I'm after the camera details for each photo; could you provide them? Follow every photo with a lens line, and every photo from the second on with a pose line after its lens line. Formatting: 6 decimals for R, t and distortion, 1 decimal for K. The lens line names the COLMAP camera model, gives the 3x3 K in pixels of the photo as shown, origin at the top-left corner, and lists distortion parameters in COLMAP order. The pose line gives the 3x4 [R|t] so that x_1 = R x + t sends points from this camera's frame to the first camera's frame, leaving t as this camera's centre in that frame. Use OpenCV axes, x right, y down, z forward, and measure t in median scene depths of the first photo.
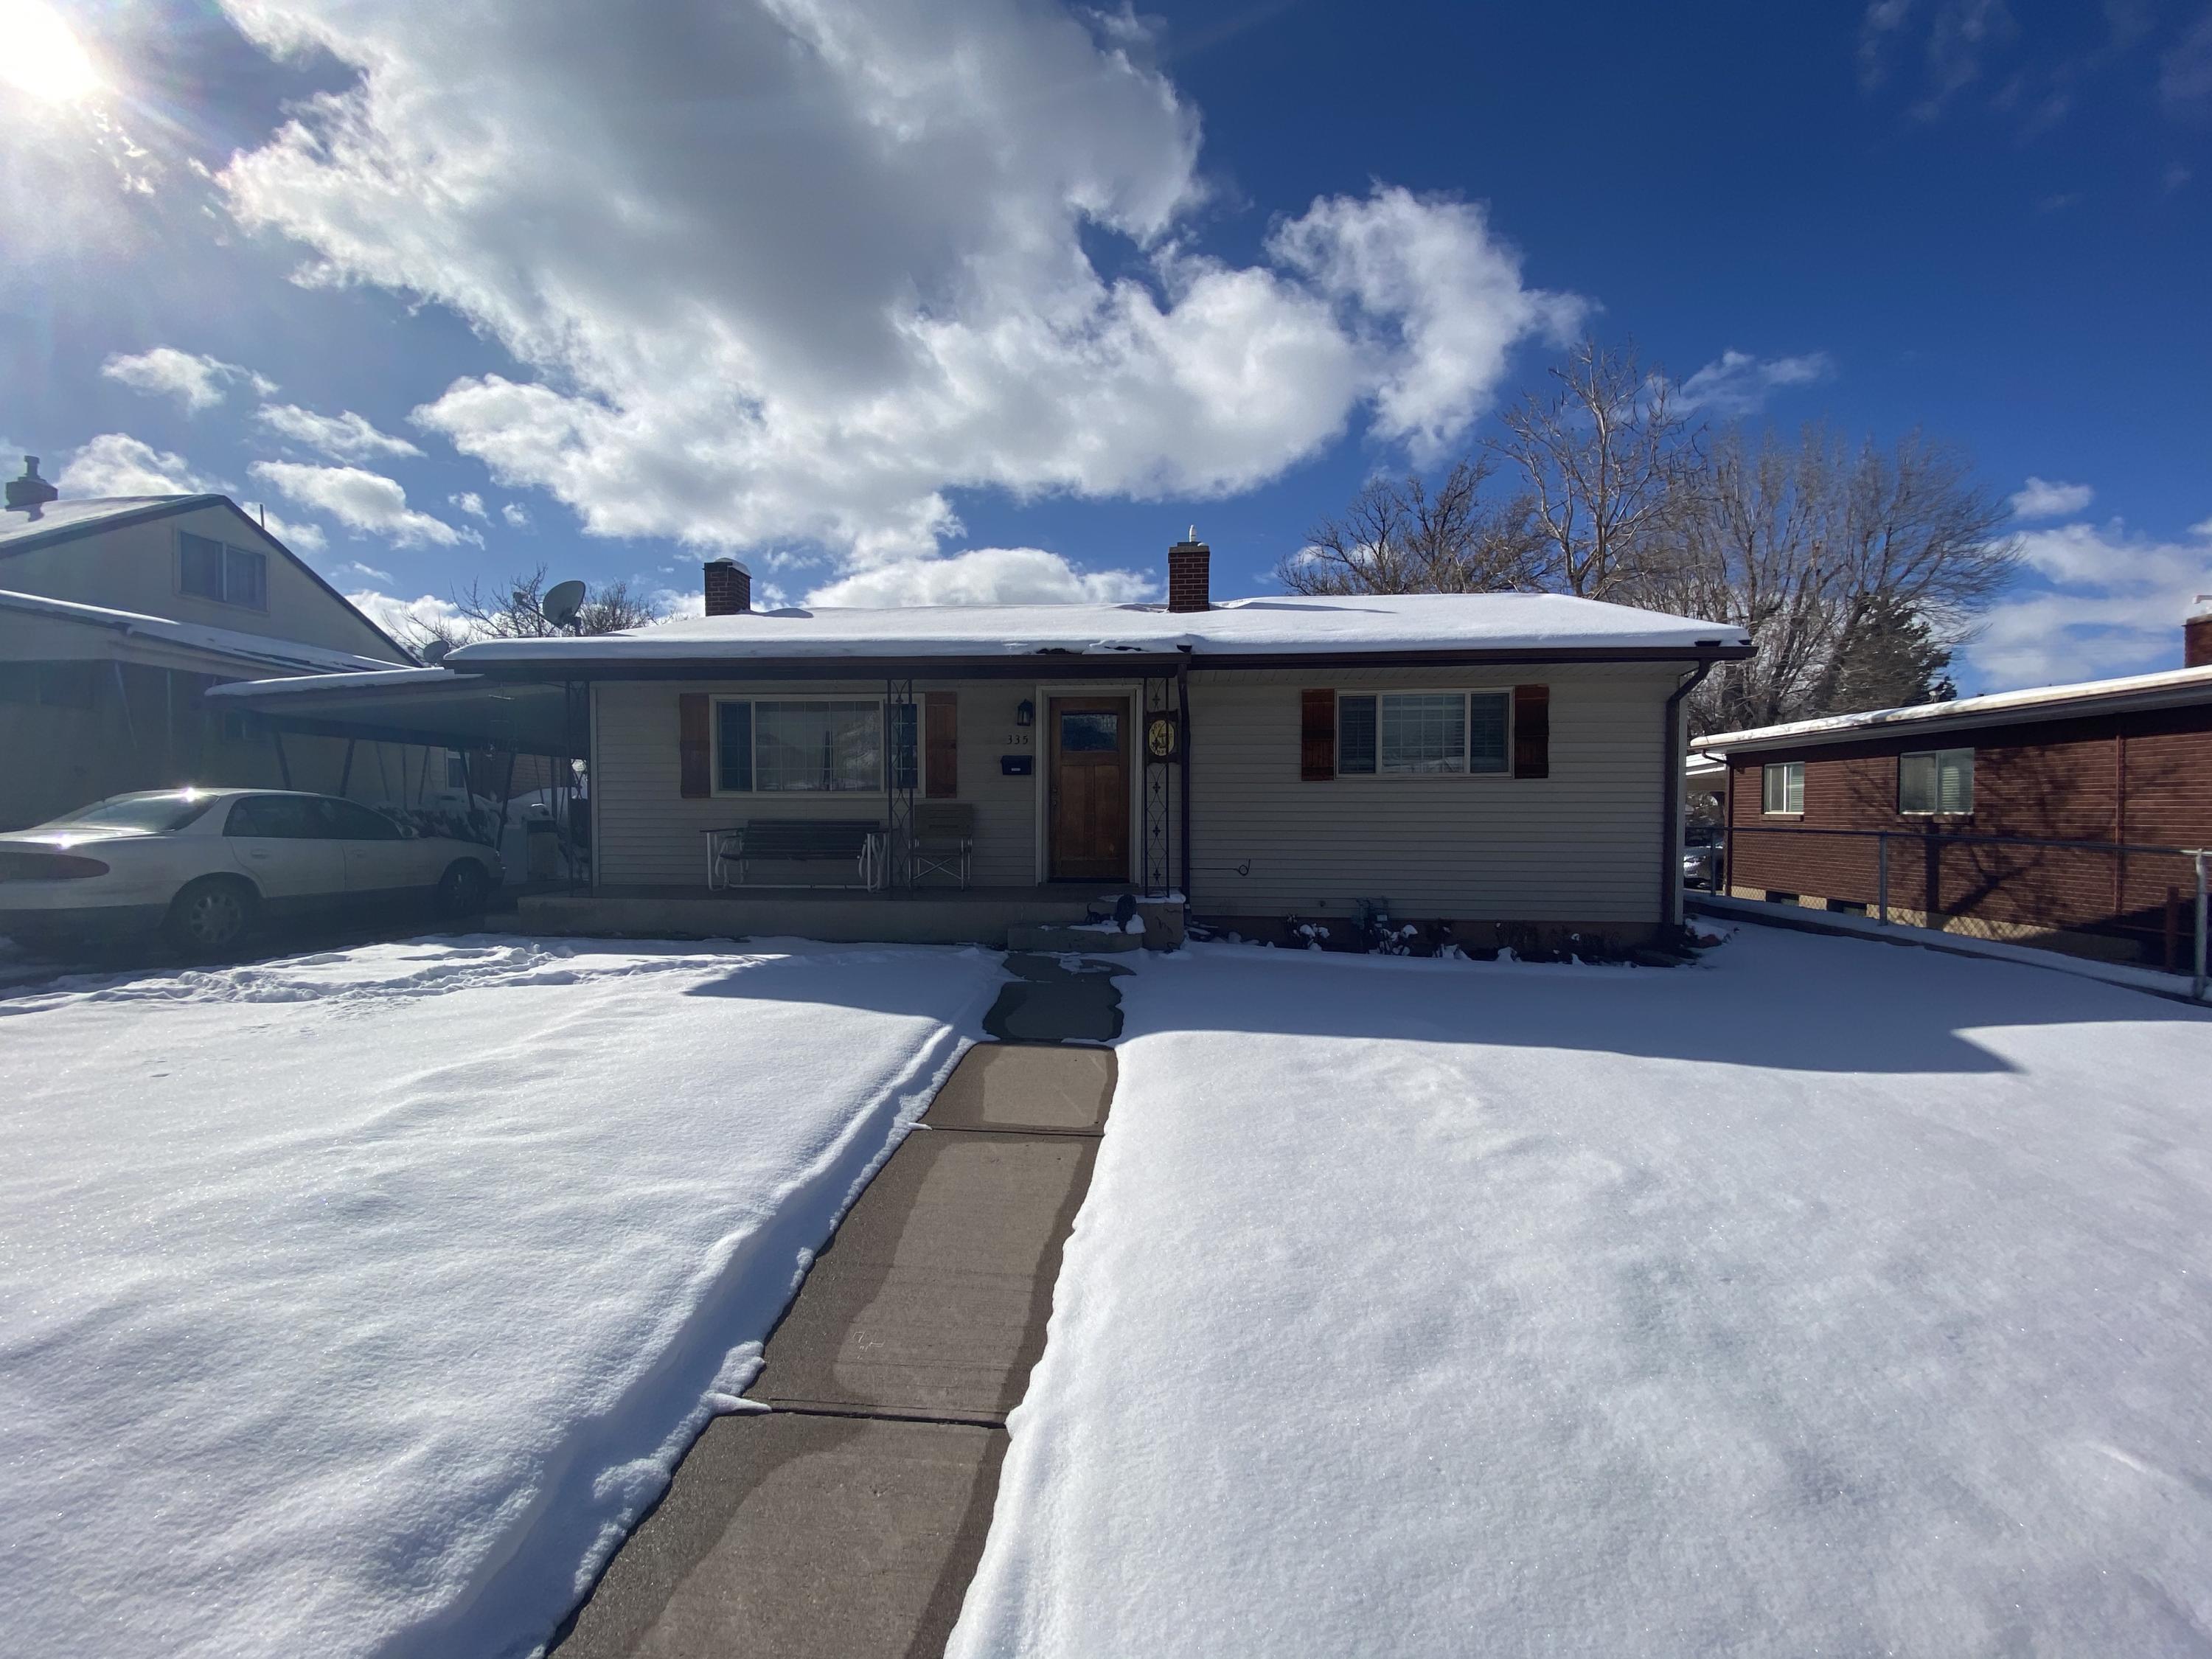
lens RADIAL K [[908.6, 0, 1084.8], [0, 908.6, 827.4], [0, 0, 1]] dist [-0.007132, -0.003645]
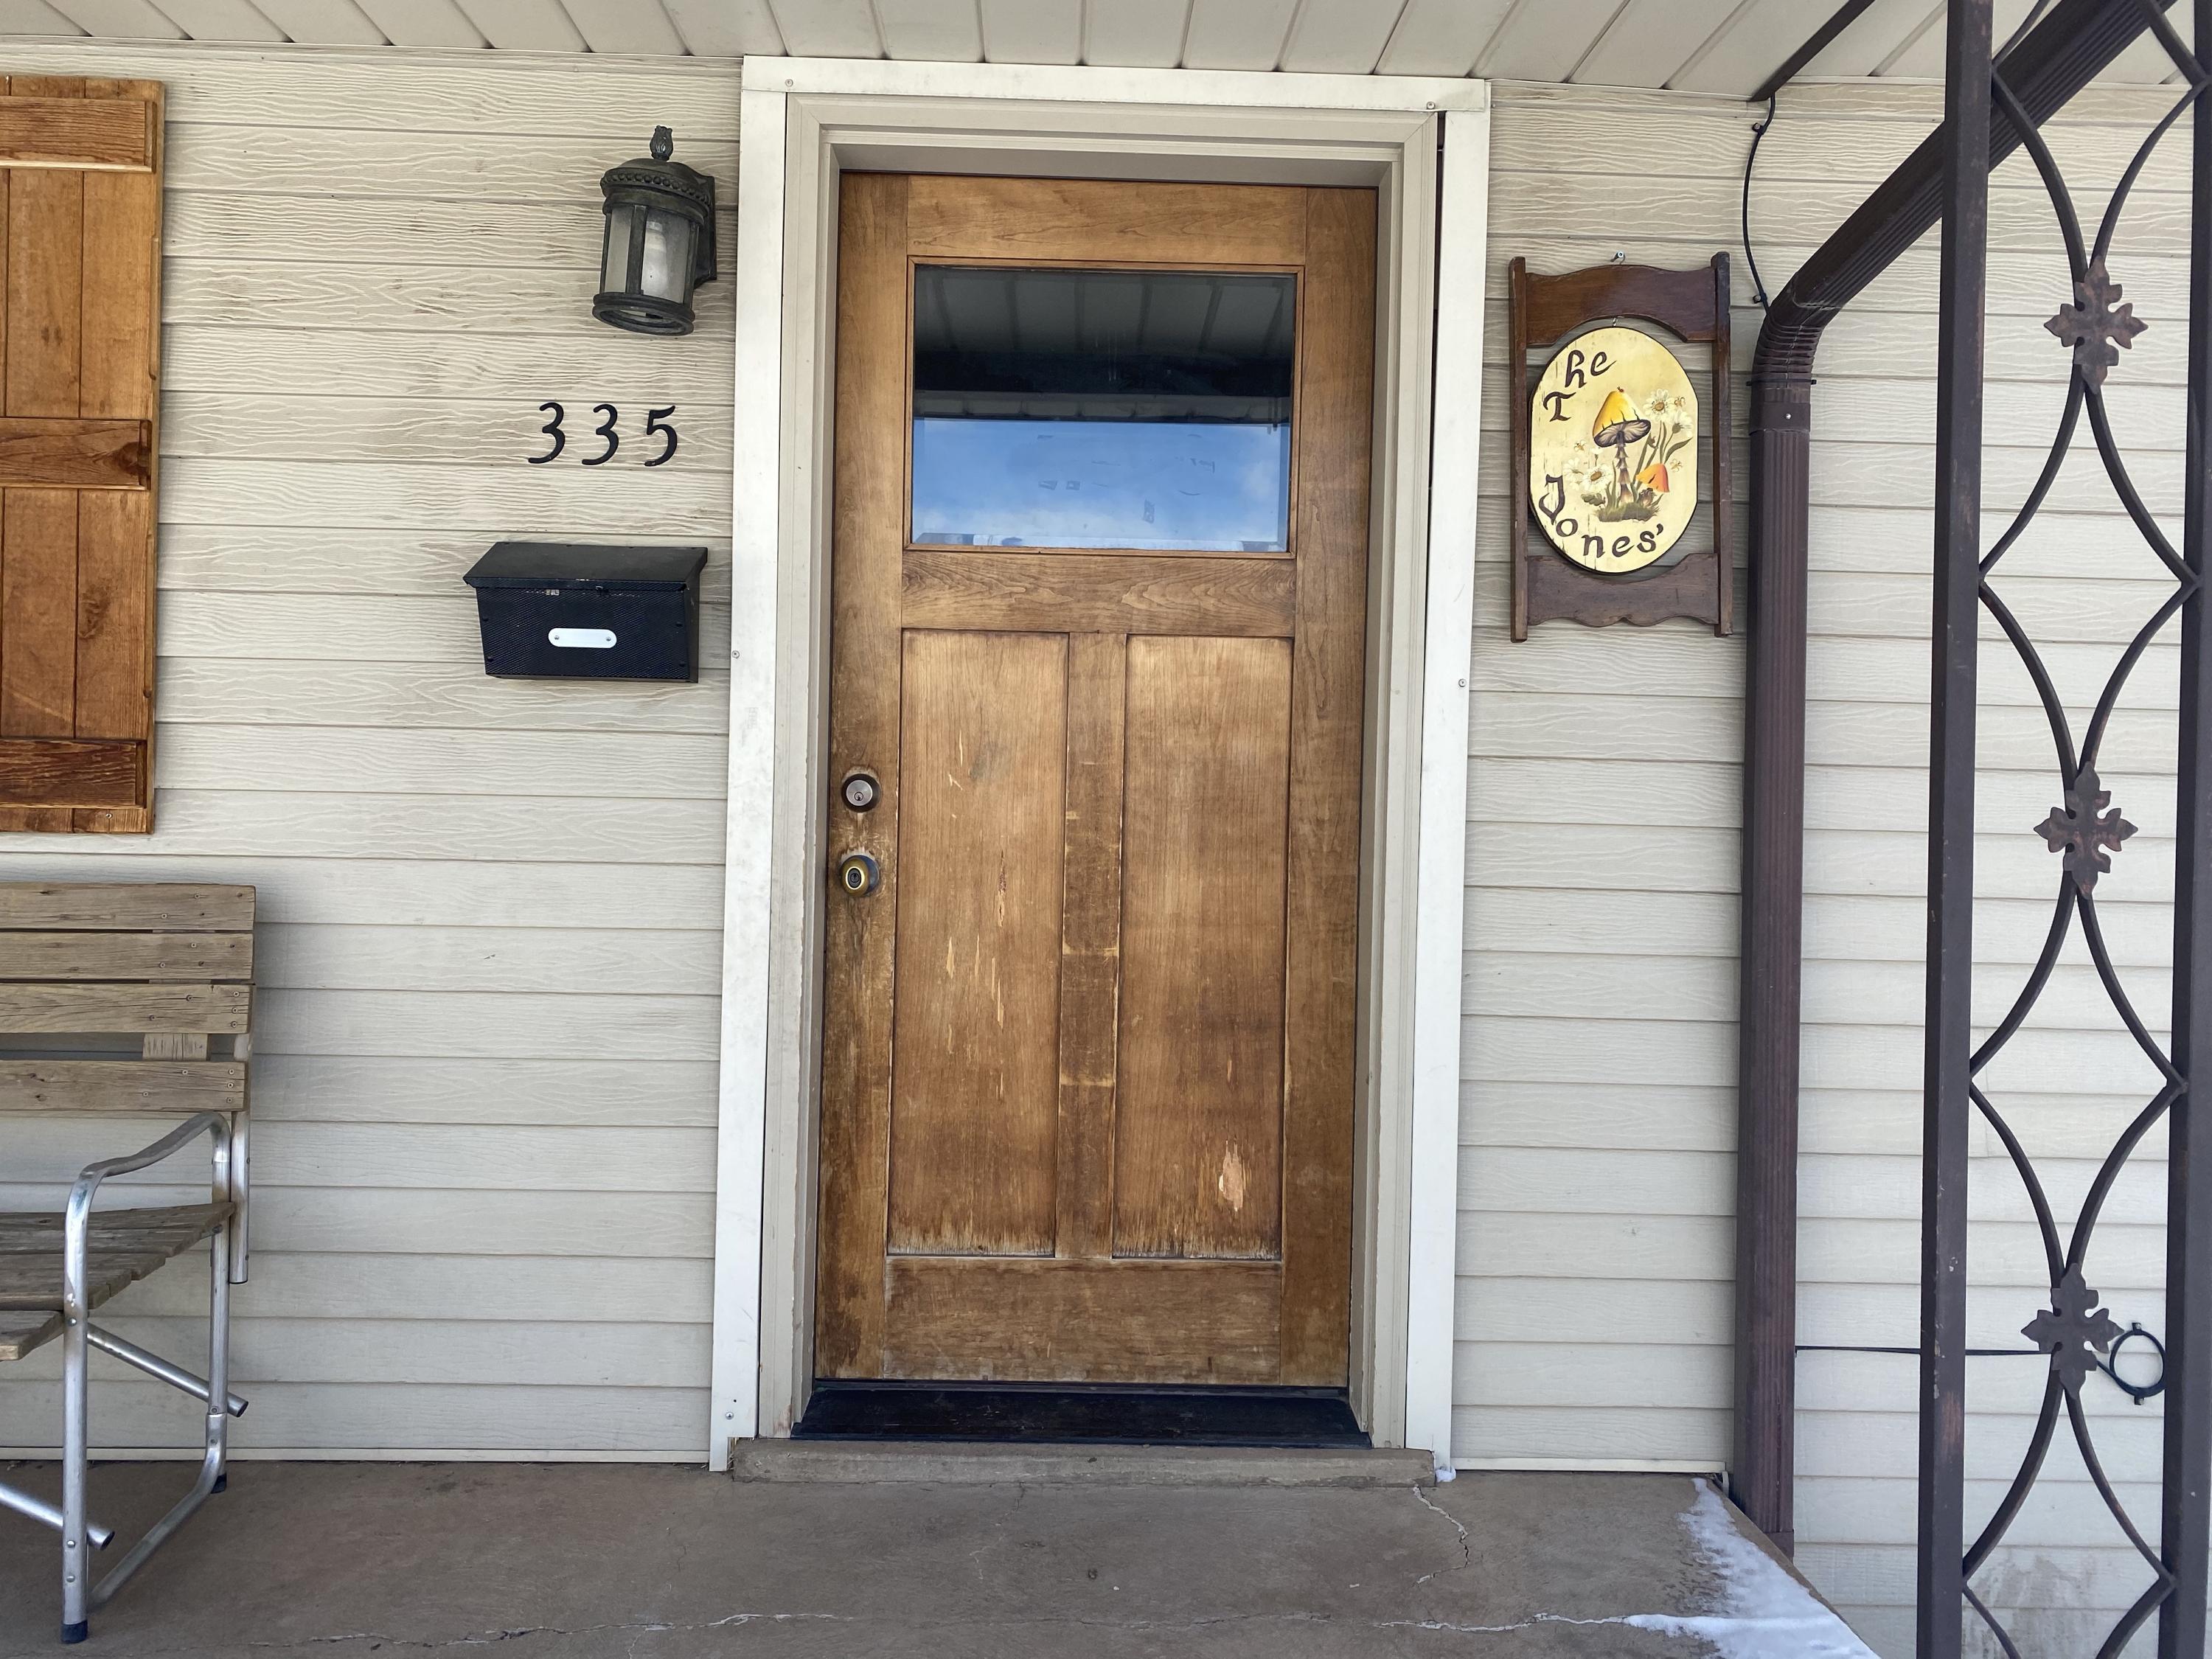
lens RADIAL K [[1693.9, 0, 1115.3], [0, 1693.9, 841.8], [0, 0, 1]] dist [0.013778, -0.017181]
pose [[0.992832, 0.018471, 0.118083, -0.021801], [-0.019249, 0.999800, 0.005452, -0.031094], [-0.117959, -0.007686, 0.992989, 0.636369]]
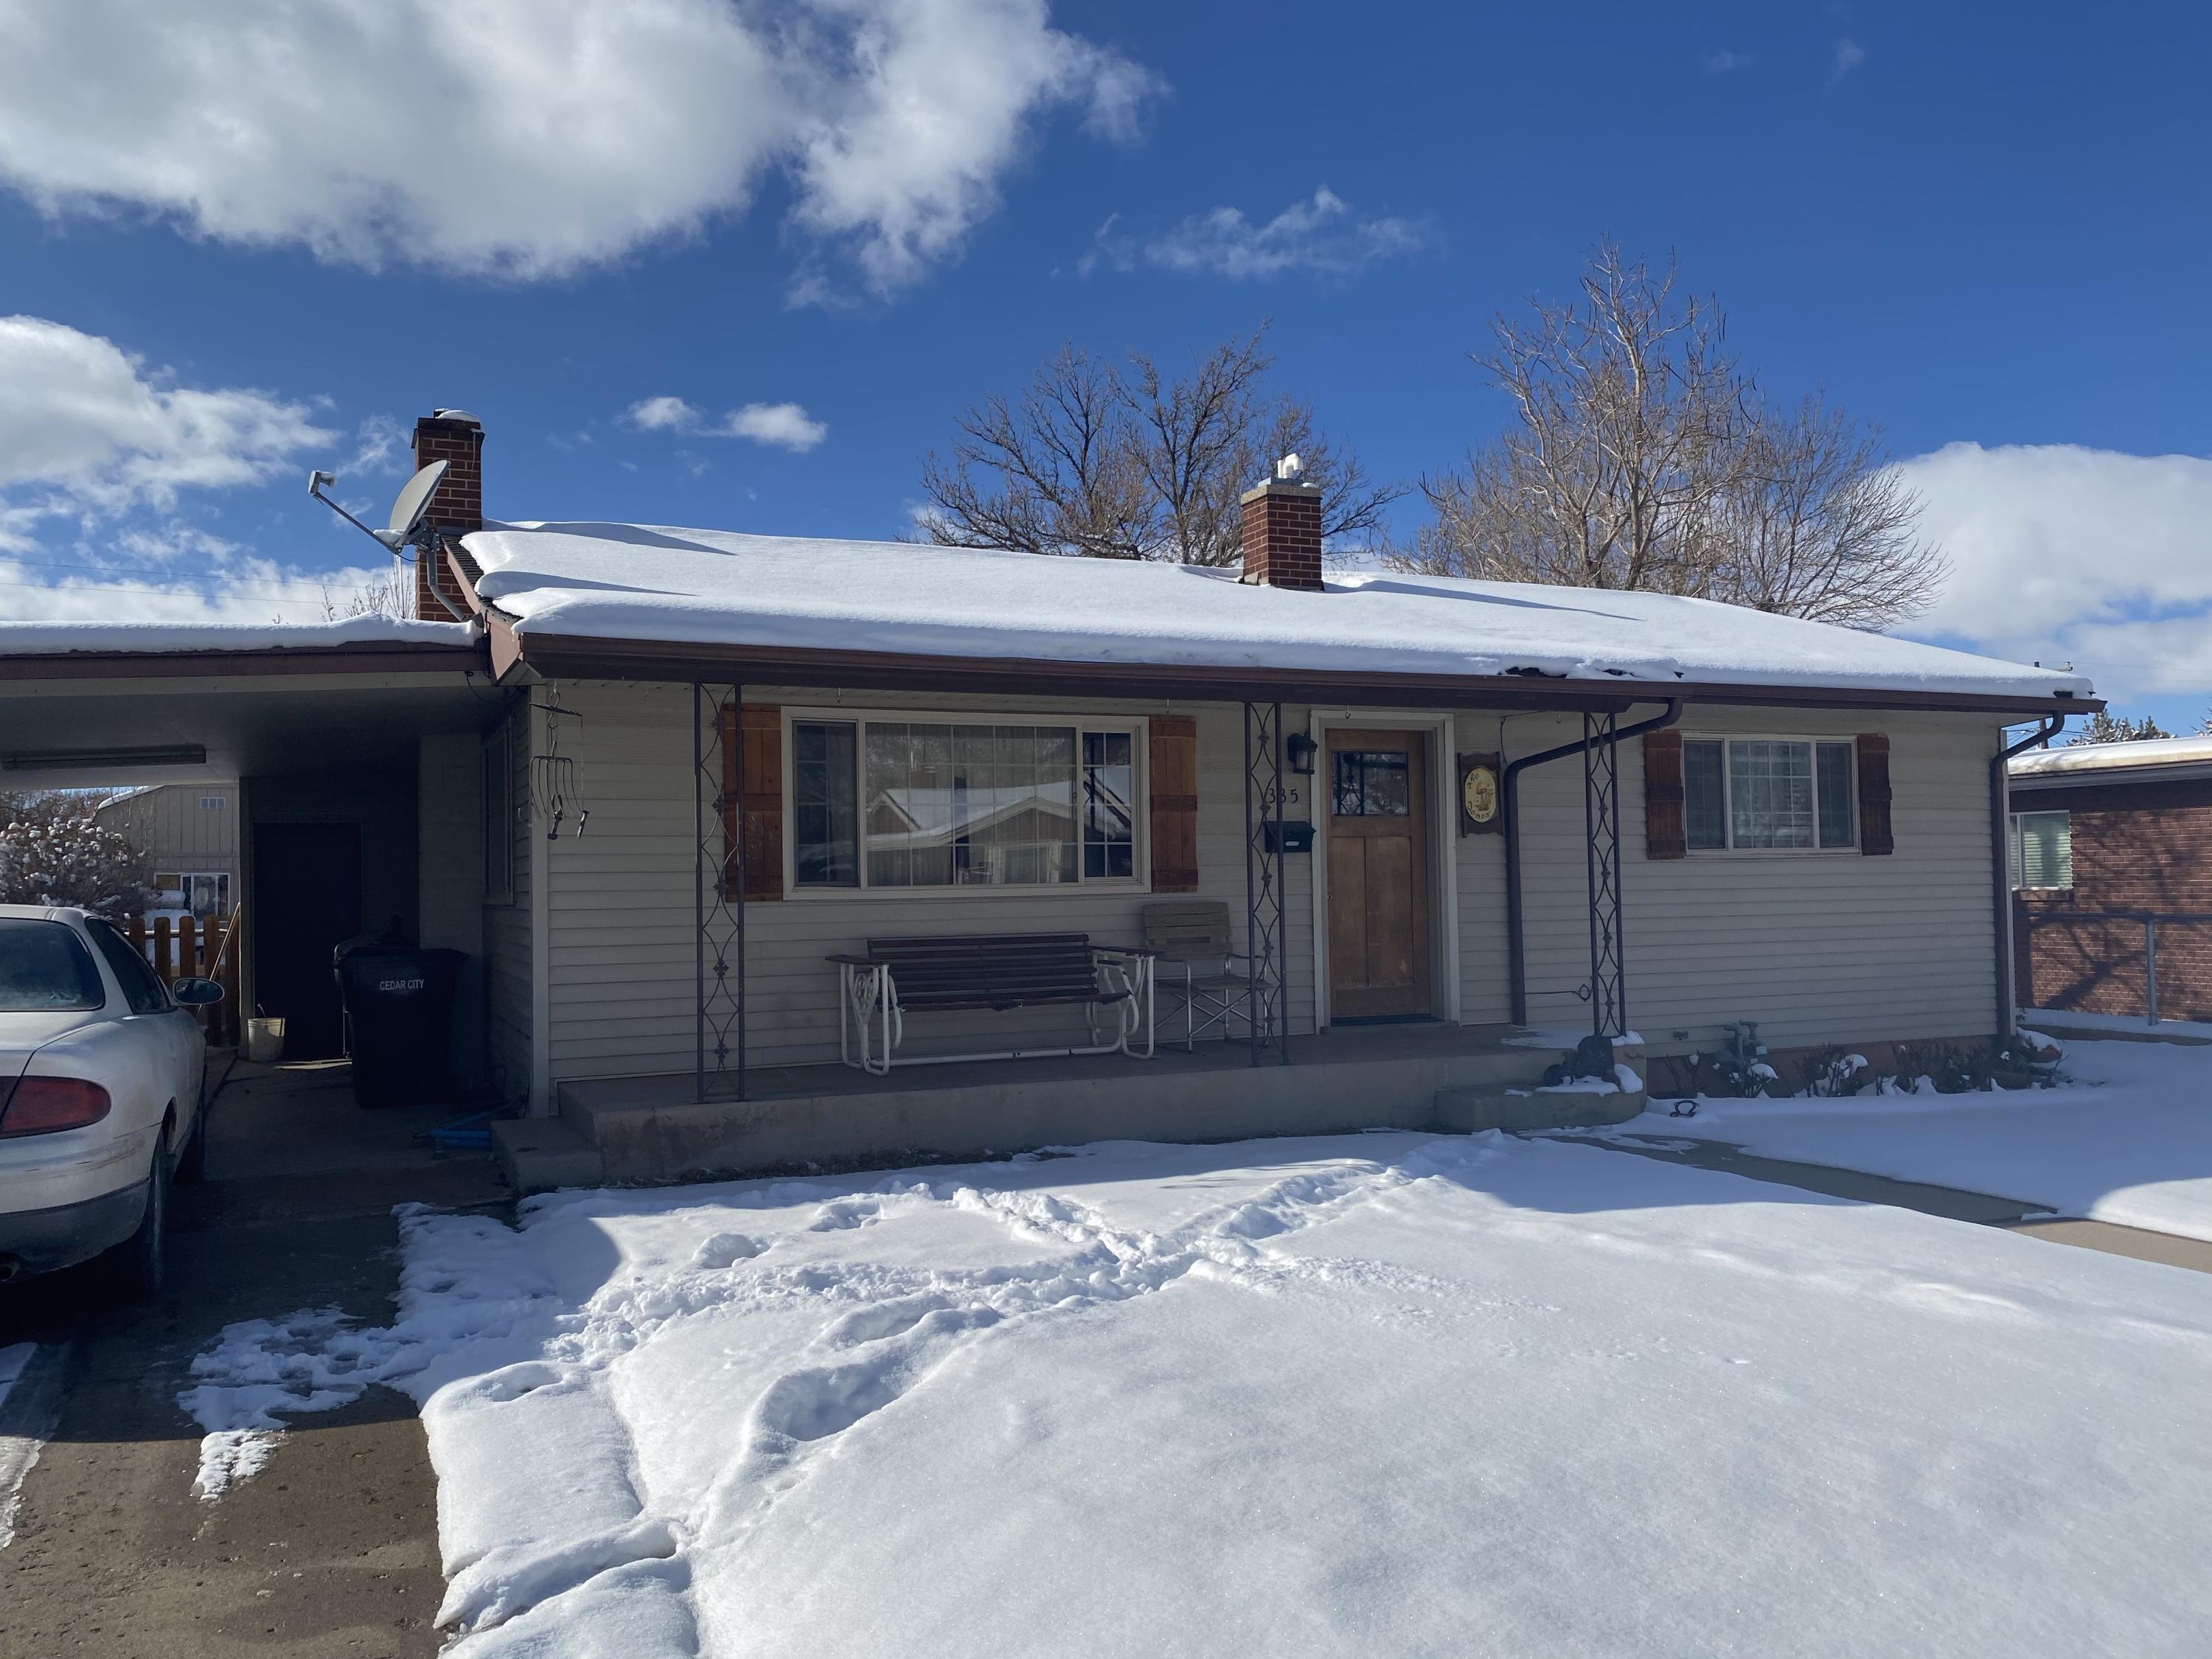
lens RADIAL K [[1693.9, 0, 1101.8], [0, 1693.9, 822.8], [0, 0, 1]] dist [0.013778, -0.017181]
pose [[0.874607, 0.004484, 0.484813, -0.645662], [0.021671, 0.998596, -0.048332, -0.022053], [-0.484349, 0.052778, 0.873282, 0.053222]]
